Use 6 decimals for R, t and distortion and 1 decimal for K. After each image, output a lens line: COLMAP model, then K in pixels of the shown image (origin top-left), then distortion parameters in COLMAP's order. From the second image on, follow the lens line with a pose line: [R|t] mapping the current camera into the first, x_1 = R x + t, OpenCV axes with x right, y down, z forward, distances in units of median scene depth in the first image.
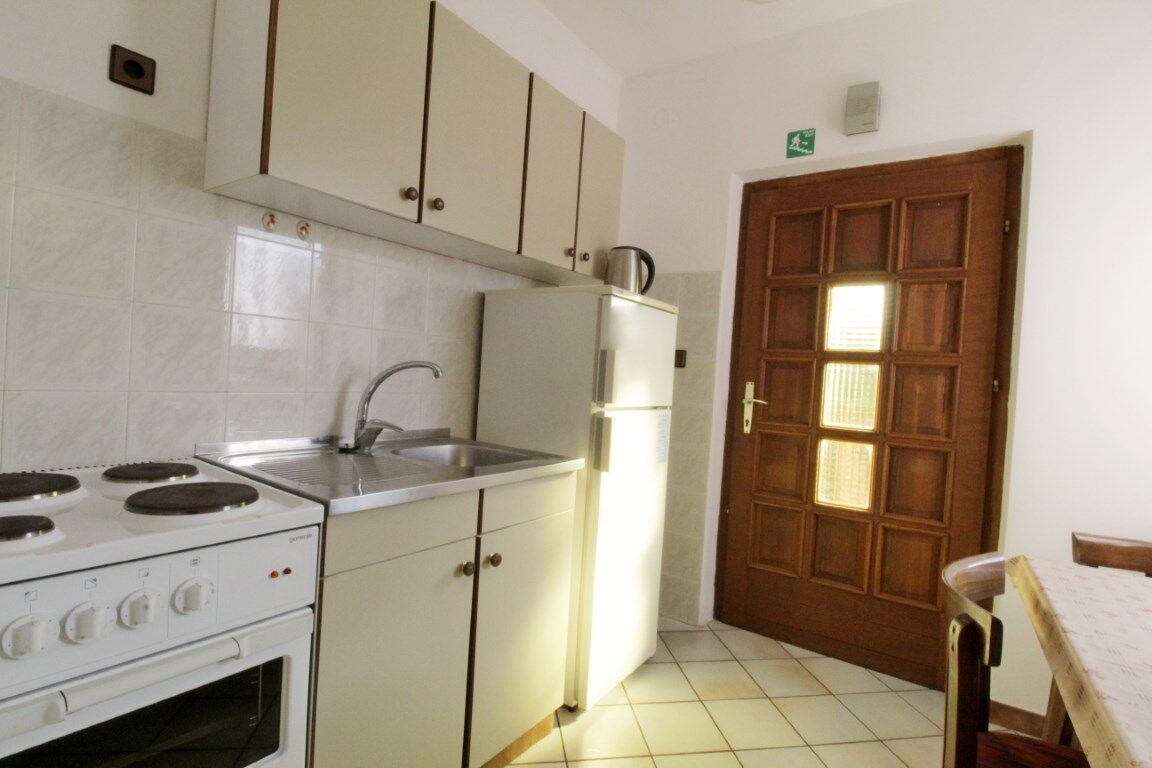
lens RADIAL K [[542.7, 0, 606.0], [0, 542.7, 381.9], [0, 0, 1]] dist [-0.004156, -0.010360]
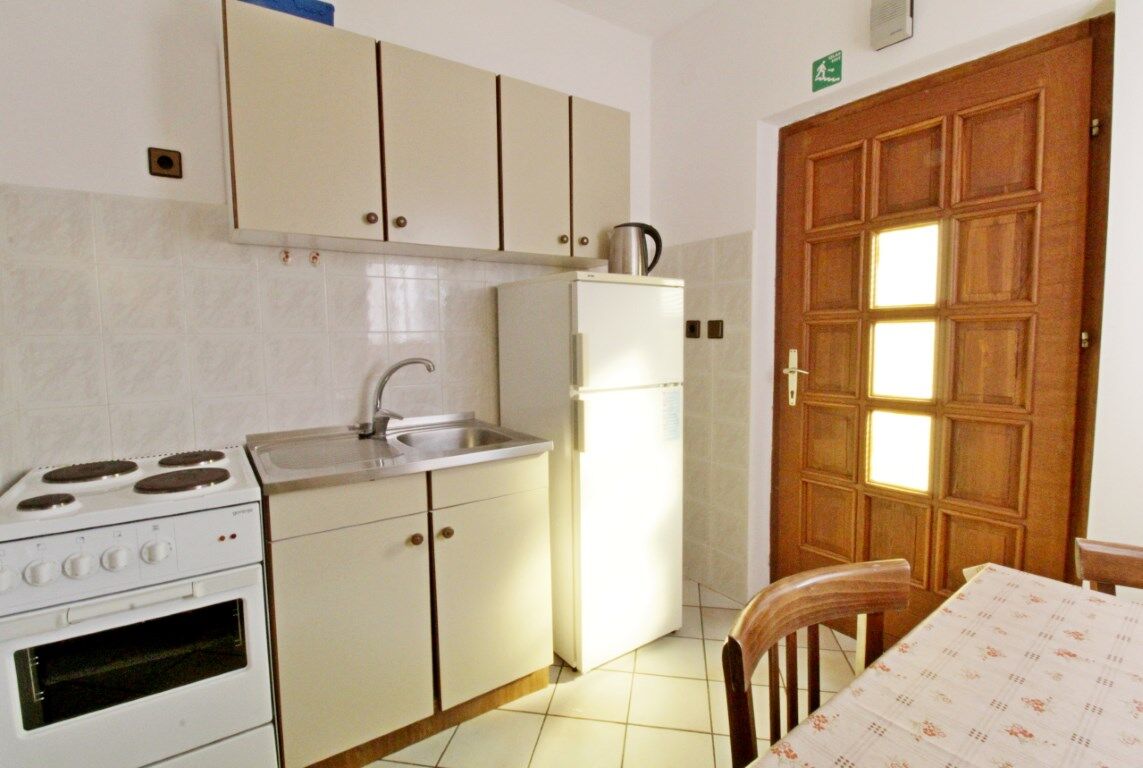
lens RADIAL K [[538.4, 0, 599.0], [0, 538.4, 378.4], [0, 0, 1]] dist [-0.004156, -0.010360]
pose [[0.935598, -0.044320, -0.350275, 0.331141], [0.064983, 0.996757, 0.047455, -0.018754], [0.347036, -0.067161, 0.935444, 0.046074]]
